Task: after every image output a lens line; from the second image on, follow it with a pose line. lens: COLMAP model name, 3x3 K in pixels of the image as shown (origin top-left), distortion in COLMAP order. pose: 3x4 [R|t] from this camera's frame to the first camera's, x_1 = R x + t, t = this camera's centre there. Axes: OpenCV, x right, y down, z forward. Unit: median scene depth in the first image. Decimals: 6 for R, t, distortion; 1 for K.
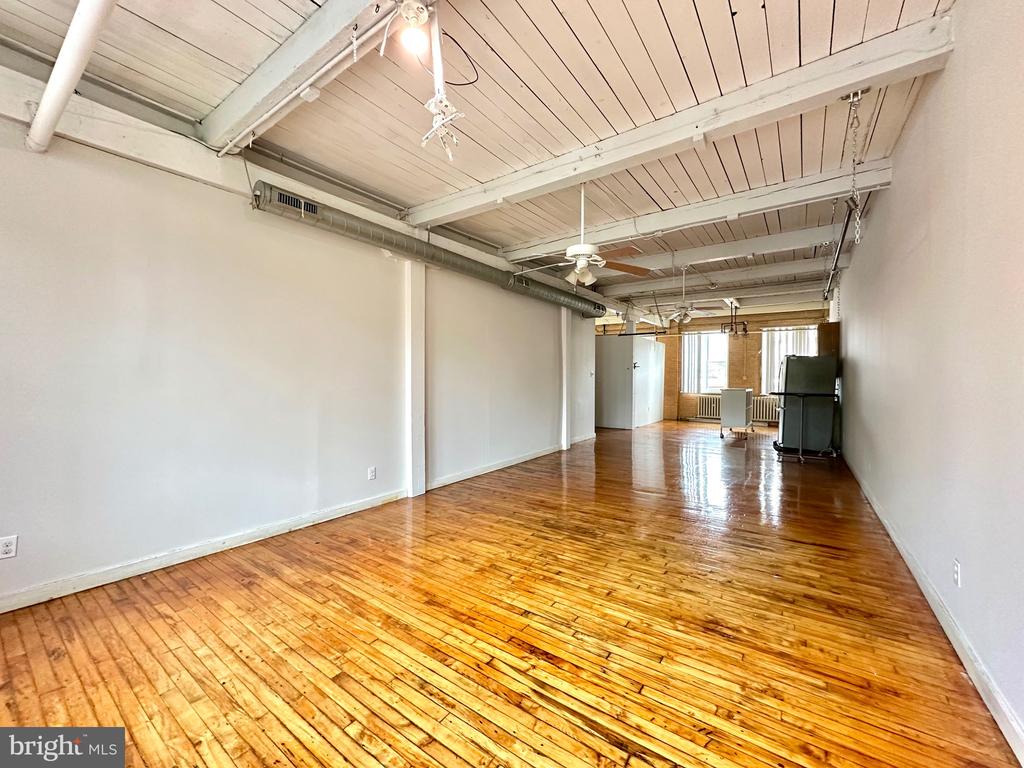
lens RADIAL K [[408.1, 0, 510.7], [0, 408.1, 384.0], [0, 0, 1]] dist [-0.001993, -0.000073]
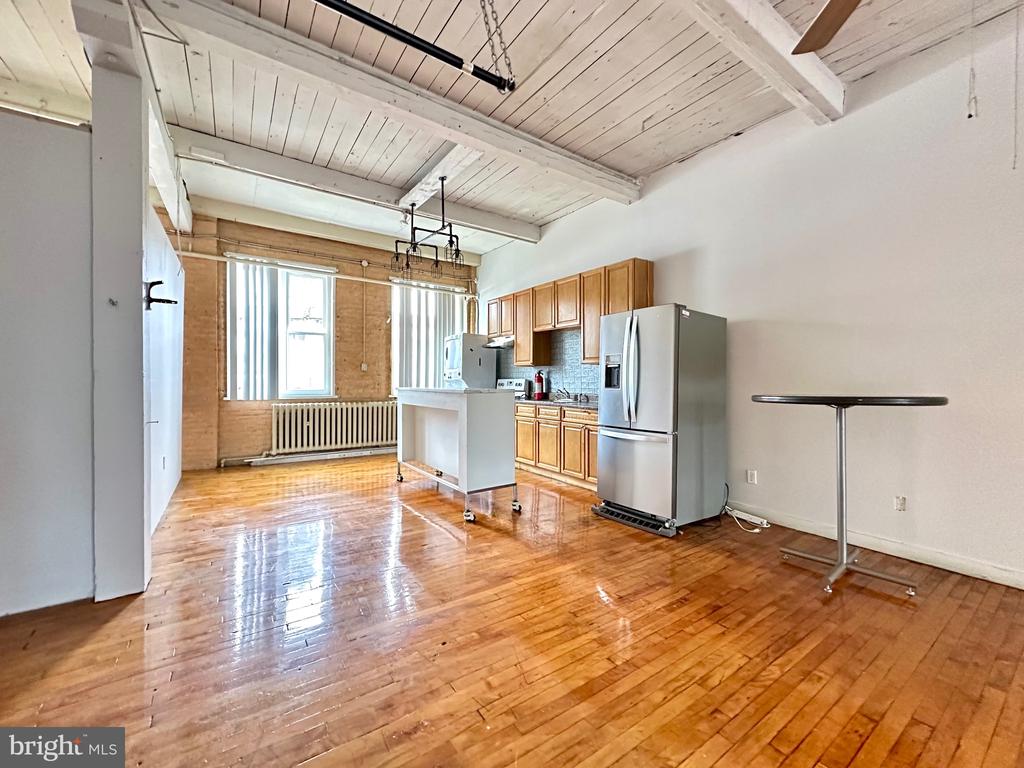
lens RADIAL K [[408.1, 0, 510.7], [0, 408.1, 384.0], [0, 0, 1]] dist [-0.001993, -0.000073]
pose [[0.347353, -0.018017, 0.937561, 0.579491], [0.010445, 0.999828, 0.015344, 0.005610], [-0.937676, 0.004463, 0.347481, 2.582998]]
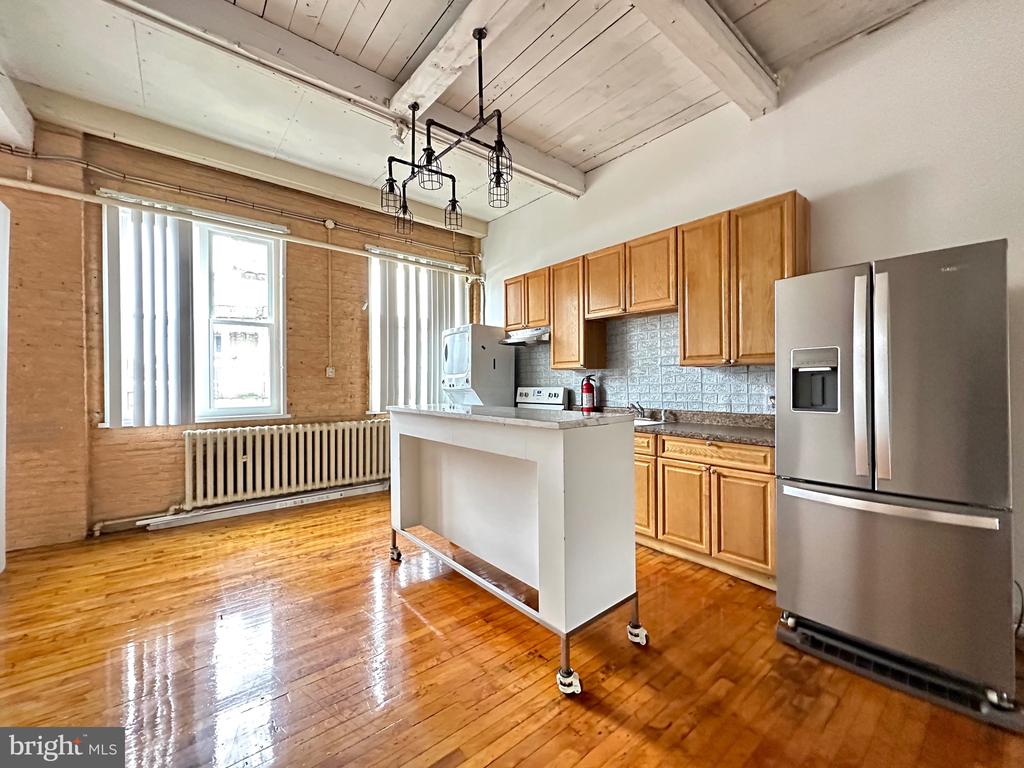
lens RADIAL K [[408.1, 0, 510.7], [0, 408.1, 384.0], [0, 0, 1]] dist [-0.001993, -0.000073]
pose [[0.267167, -0.016845, 0.963503, 1.055639], [0.019913, 0.999730, 0.011957, -0.020217], [-0.963445, 0.015992, 0.267430, 3.010168]]
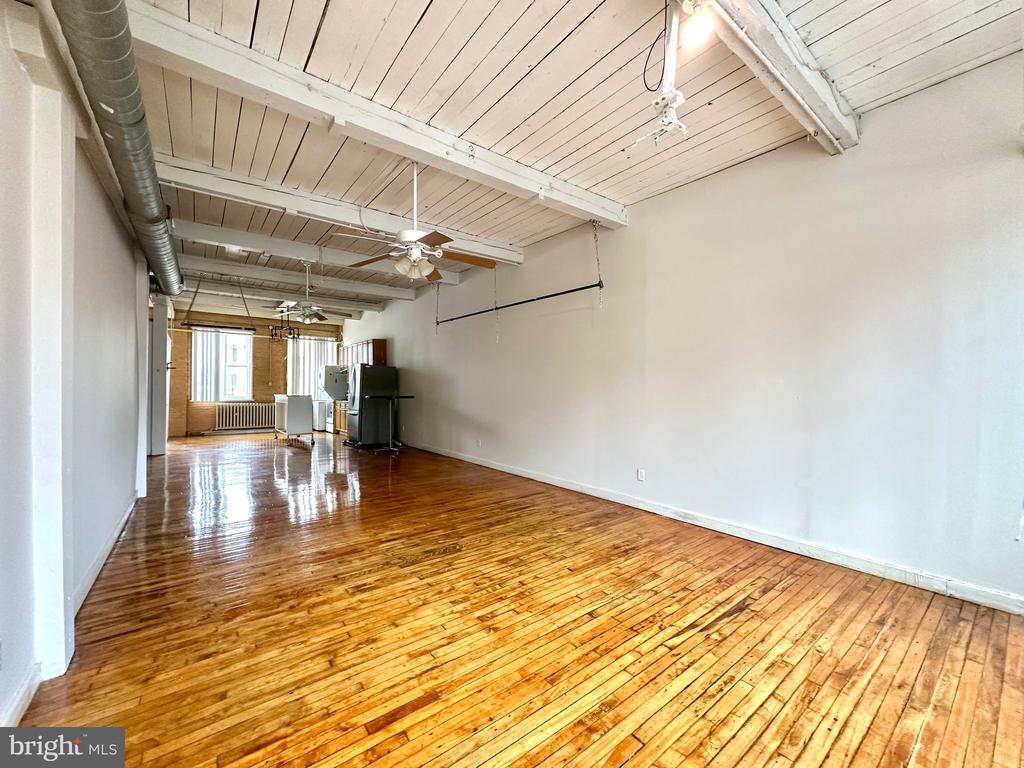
lens RADIAL K [[407.7, 0, 512.9], [0, 407.7, 384.3], [0, 0, 1]] dist [-0.001589, -0.000614]
pose [[0.289934, 0.001048, 0.957046, -0.751235], [0.013203, 0.999900, -0.005095, -0.004072], [-0.956955, 0.014113, 0.289892, 0.676914]]
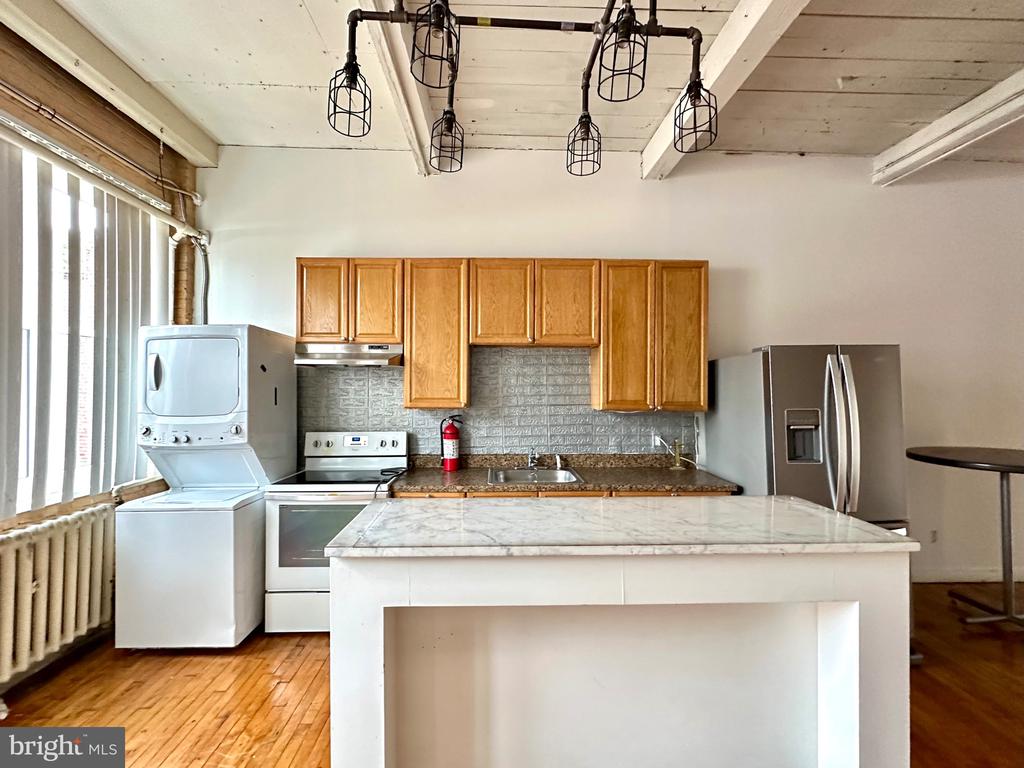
lens RADIAL K [[426.2, 0, 495.7], [0, 426.2, 383.9], [0, 0, 1]] dist [-0.002038, -0.000277]
pose [[-0.583476, -0.006877, 0.812101, 1.496852], [0.003072, 0.999938, 0.010675, -0.118003], [-0.812125, 0.008724, -0.583419, 3.654553]]
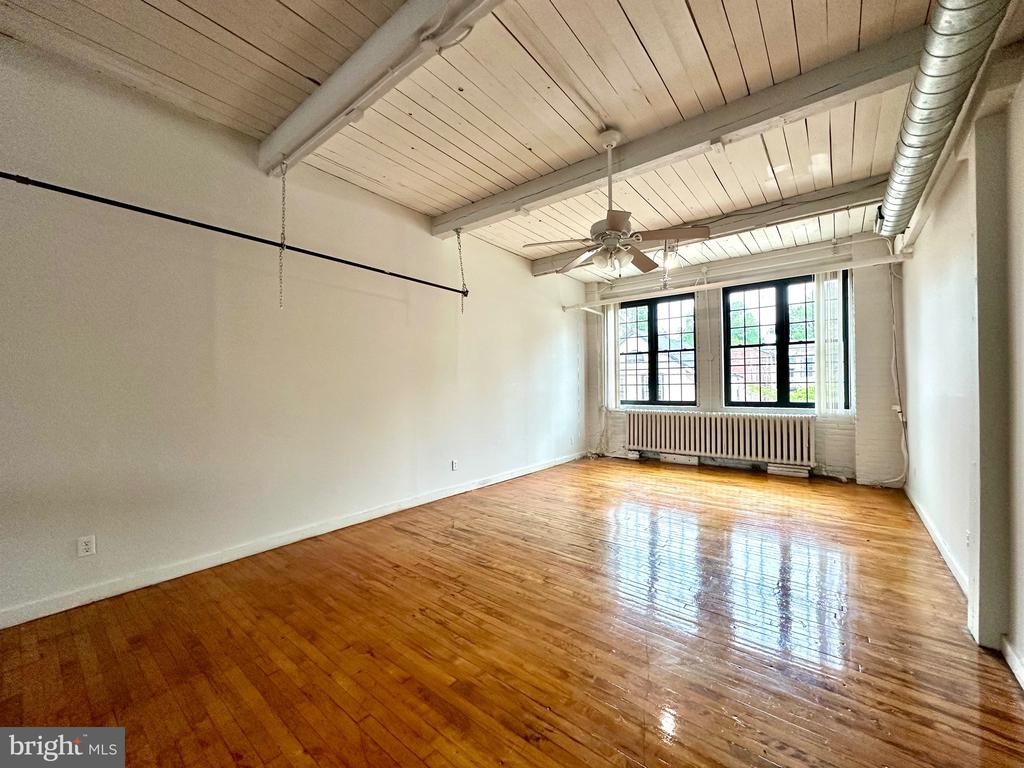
lens RADIAL K [[408.1, 0, 510.7], [0, 408.1, 384.0], [0, 0, 1]] dist [-0.001993, -0.000073]
pose [[-0.998261, 0.004388, 0.058786, 0.410850], [0.004978, 0.999939, 0.009898, -0.028510], [-0.058739, 0.010173, -0.998222, 2.271182]]
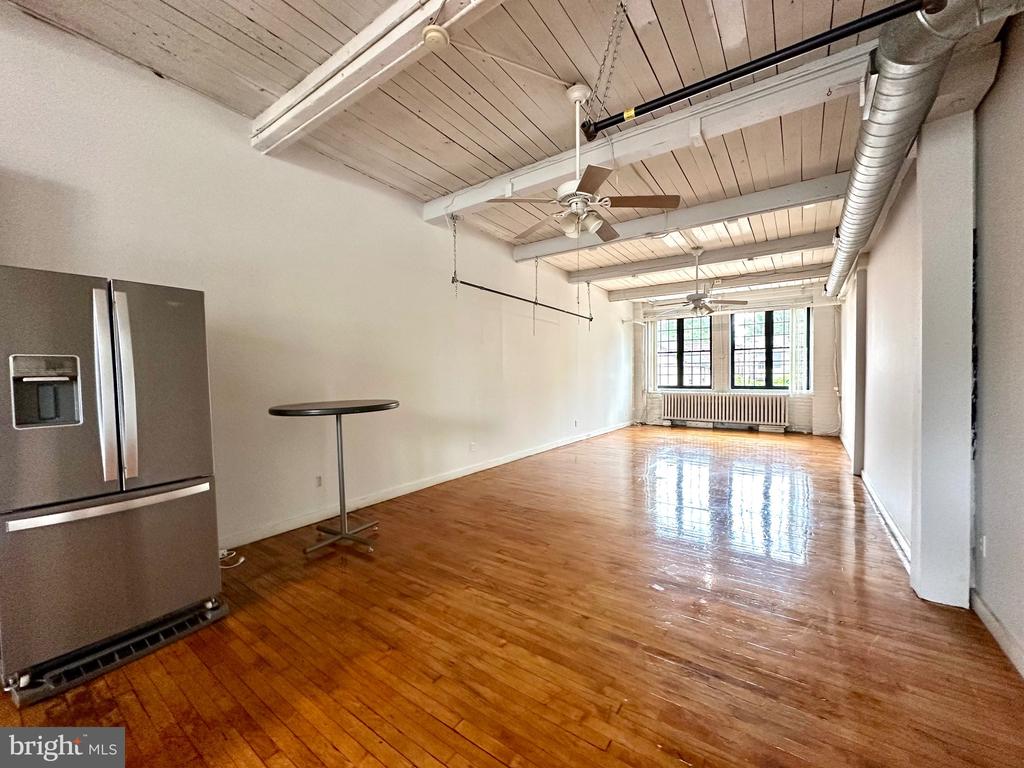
lens RADIAL K [[408.1, 0, 510.7], [0, 408.1, 384.0], [0, 0, 1]] dist [-0.001993, -0.000073]
pose [[-0.999996, 0.001309, 0.002358, 1.148005], [0.001390, 0.999398, 0.034652, -0.038424], [-0.002311, 0.034655, -0.999397, 3.296297]]
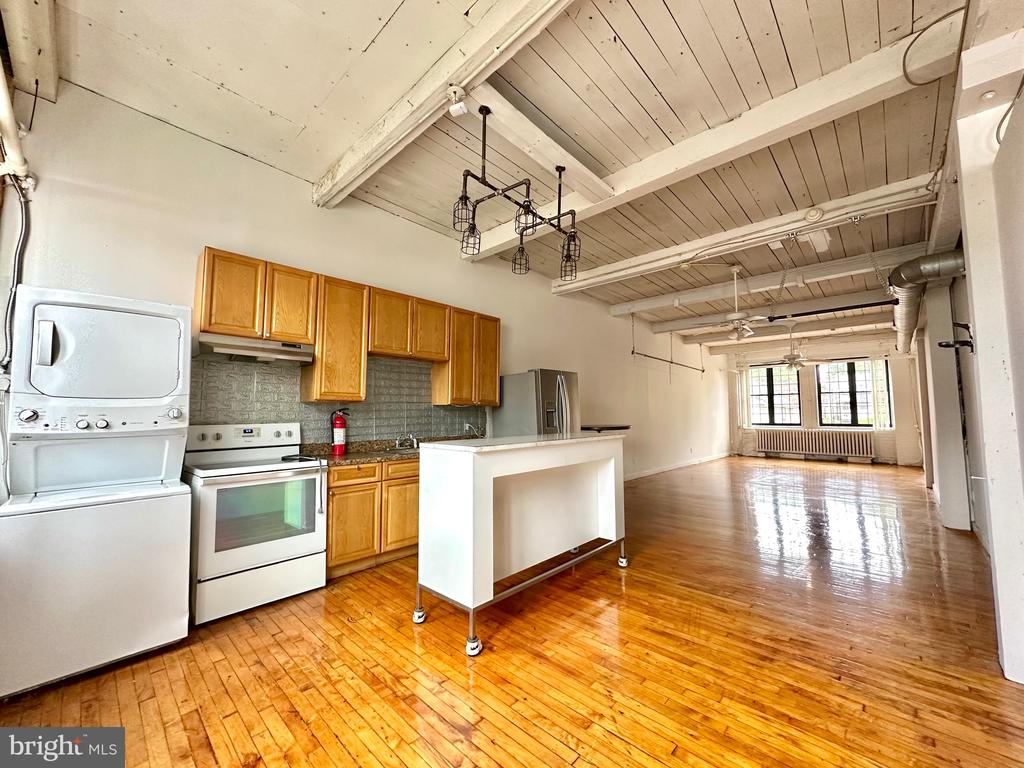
lens RADIAL K [[408.1, 0, 510.7], [0, 408.1, 384.0], [0, 0, 1]] dist [-0.001993, -0.000073]
pose [[-0.990348, 0.002474, 0.138583, 1.747065], [-0.005913, 0.998176, -0.060080, -0.032030], [-0.138479, -0.060319, -0.988527, 4.268851]]
